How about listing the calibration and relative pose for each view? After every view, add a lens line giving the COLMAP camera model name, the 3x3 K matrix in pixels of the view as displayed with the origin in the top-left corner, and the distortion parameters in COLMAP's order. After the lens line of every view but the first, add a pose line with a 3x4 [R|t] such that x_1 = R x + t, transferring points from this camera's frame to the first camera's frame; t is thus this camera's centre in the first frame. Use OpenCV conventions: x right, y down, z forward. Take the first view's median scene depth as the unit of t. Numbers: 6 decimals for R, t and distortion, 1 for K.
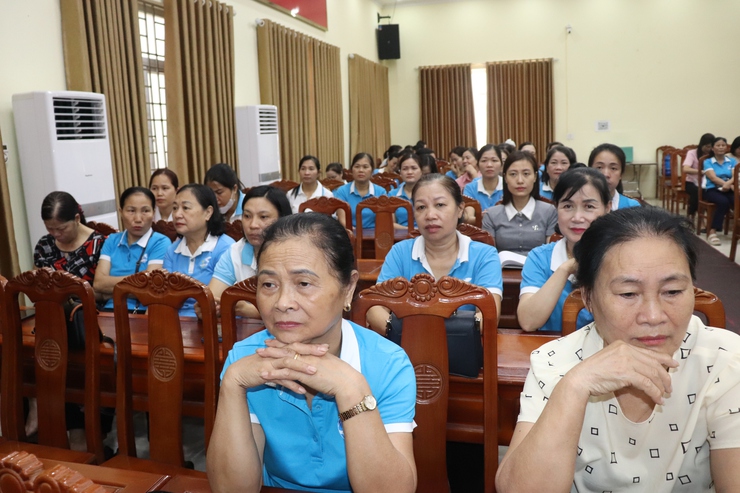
lens RADIAL K [[621.2, 0, 366.4], [0, 621.2, 237.0], [0, 0, 1]] dist [-0.140256, 0.128929]
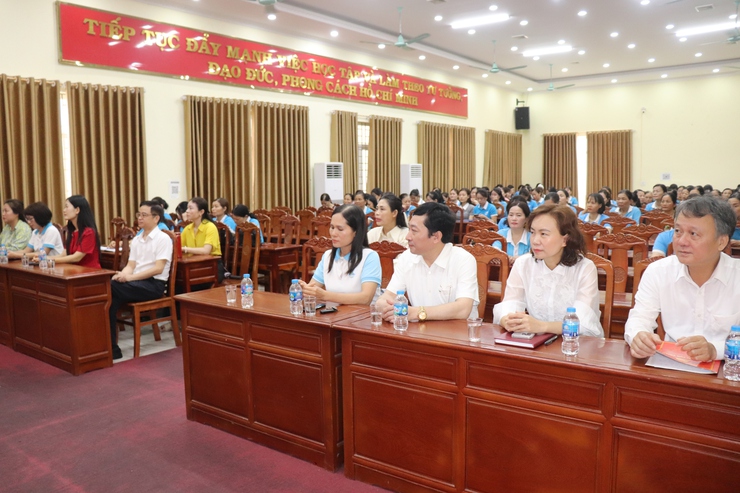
lens RADIAL K [[621.2, 0, 366.4], [0, 621.2, 237.0], [0, 0, 1]] dist [-0.140256, 0.128929]
pose [[0.931797, 0.058374, -0.358255, 0.248212], [-0.080511, 0.995637, -0.047175, 0.081581], [0.353938, 0.072801, 0.932431, -0.557022]]
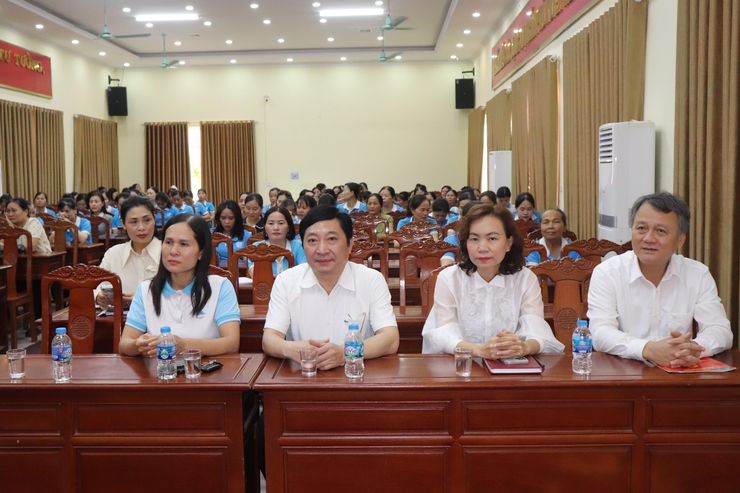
lens RADIAL K [[778.7, 0, 369.3], [0, 778.7, 236.2], [0, 0, 1]] dist [-0.052132, 0.019664]
pose [[0.967653, 0.007708, 0.252166, 0.137470], [0.015683, 0.995762, -0.090618, 0.084588], [-0.251796, 0.091642, 0.963432, -0.548469]]
